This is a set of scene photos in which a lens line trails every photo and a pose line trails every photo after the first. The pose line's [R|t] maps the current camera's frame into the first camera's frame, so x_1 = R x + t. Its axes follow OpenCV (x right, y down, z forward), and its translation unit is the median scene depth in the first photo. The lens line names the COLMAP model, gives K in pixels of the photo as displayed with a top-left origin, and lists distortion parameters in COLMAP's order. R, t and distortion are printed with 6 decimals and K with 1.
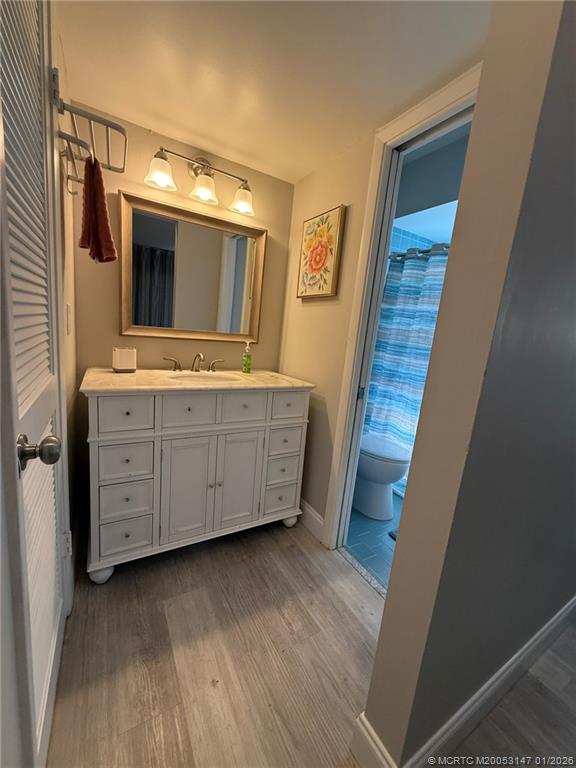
lens RADIAL K [[307.6, 0, 288.6], [0, 307.6, 382.6], [0, 0, 1]] dist [0.000178, -0.000016]
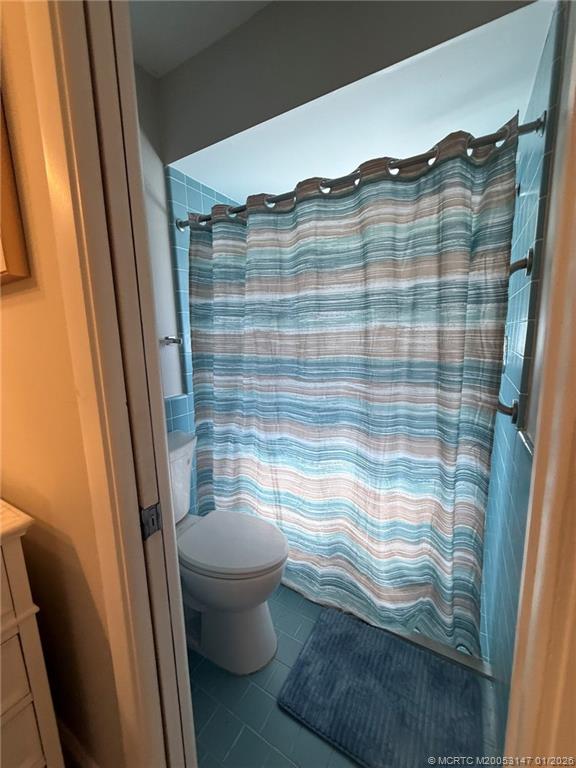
lens RADIAL K [[307.6, 0, 288.6], [0, 307.6, 382.6], [0, 0, 1]] dist [0.000178, -0.000016]
pose [[0.868203, -0.193863, 0.456772, 0.164243], [0.194328, 0.979834, 0.046494, -0.081493], [-0.456575, 0.048398, 0.888368, 0.383444]]
